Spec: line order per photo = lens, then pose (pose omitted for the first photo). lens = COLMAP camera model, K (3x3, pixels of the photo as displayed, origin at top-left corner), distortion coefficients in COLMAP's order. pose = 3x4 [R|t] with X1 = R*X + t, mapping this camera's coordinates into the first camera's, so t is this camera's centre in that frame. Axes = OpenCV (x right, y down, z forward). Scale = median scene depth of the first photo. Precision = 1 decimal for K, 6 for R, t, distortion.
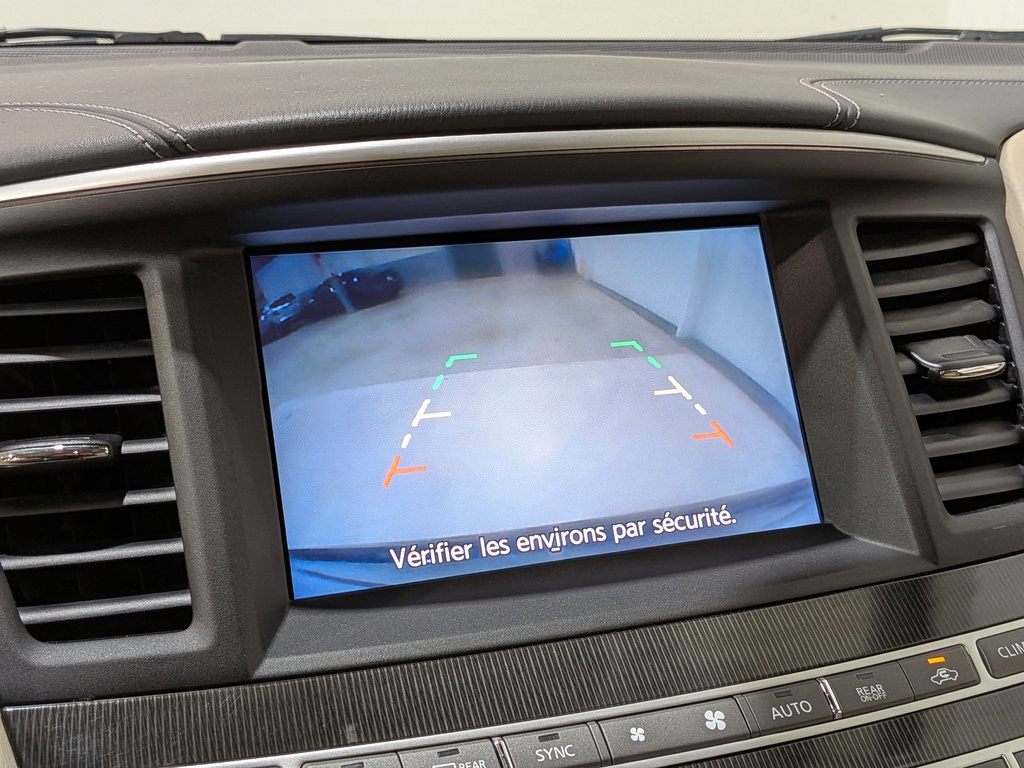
lens RADIAL K [[1494.4, 0, 536.7], [0, 1494.4, 371.3], [0, 0, 1]] dist [0.102766, 0.000000]
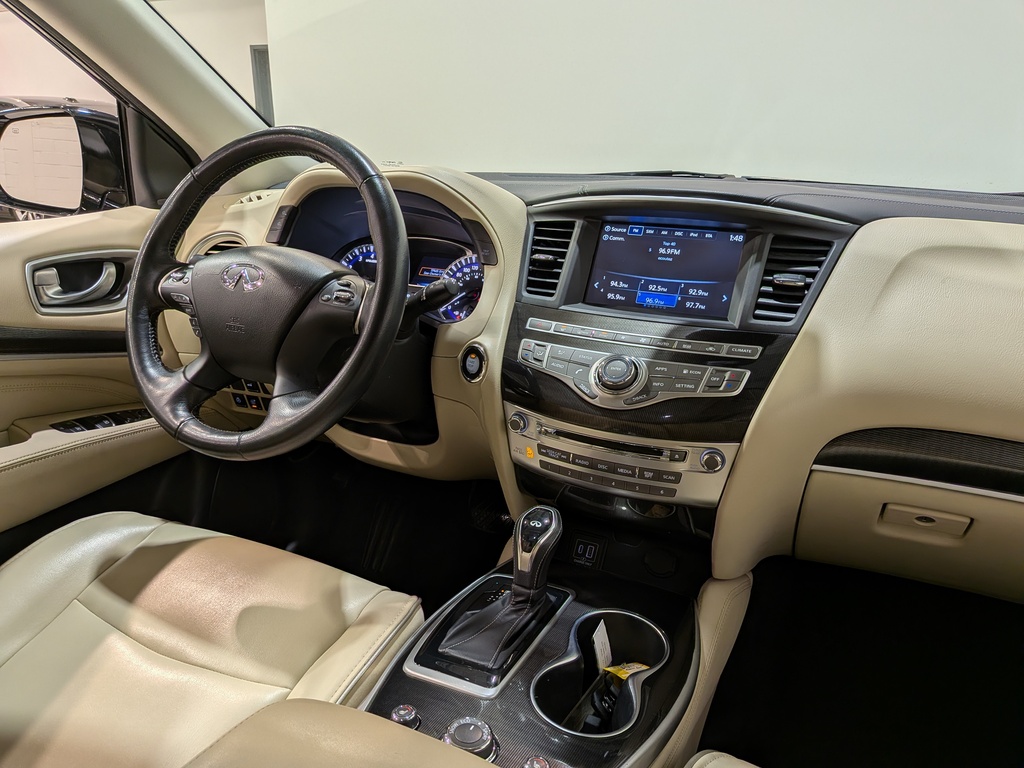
lens RADIAL K [[738.2, 0, 501.4], [0, 738.2, 412.9], [0, 0, 1]] dist [0.046132, -0.054522]
pose [[0.681999, 0.263735, -0.682144, 1.226087], [-0.209875, 0.964062, 0.162902, 0.164568], [0.700592, 0.032066, 0.712841, -0.684364]]
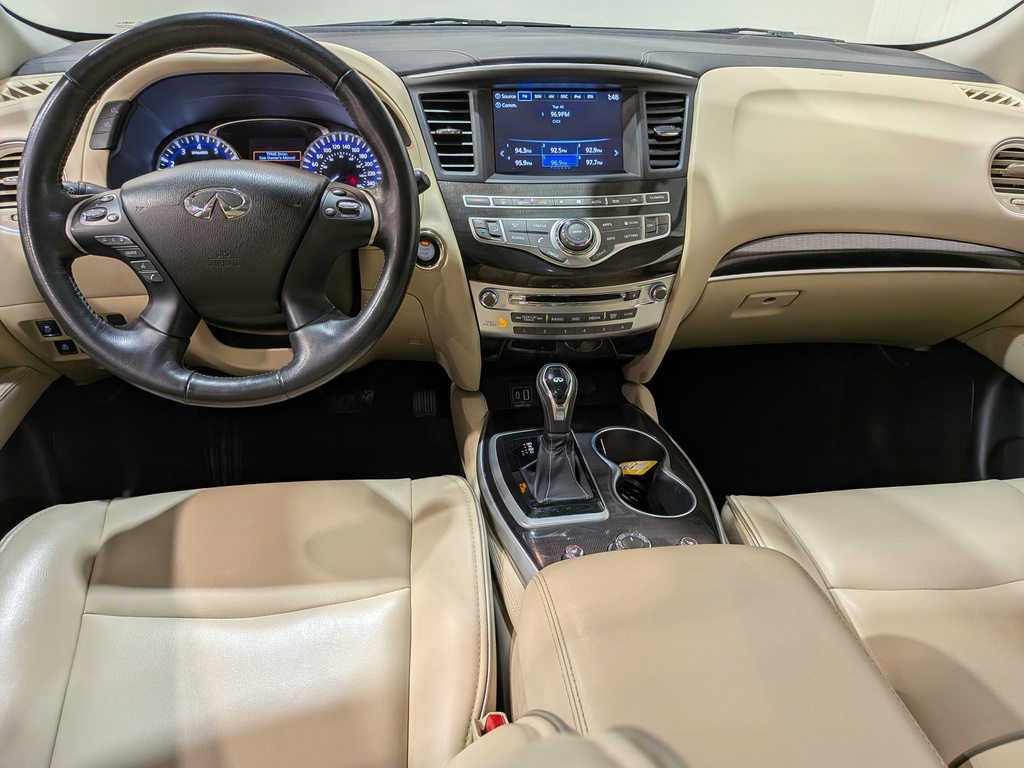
lens RADIAL K [[730.9, 0, 507.1], [0, 730.9, 421.3], [0, 0, 1]] dist [0.024076, -0.040007]
pose [[0.974355, 0.138728, -0.177166, 0.381577], [-0.078812, 0.947864, 0.308776, 0.181862], [0.210765, -0.286895, 0.934489, -1.332678]]
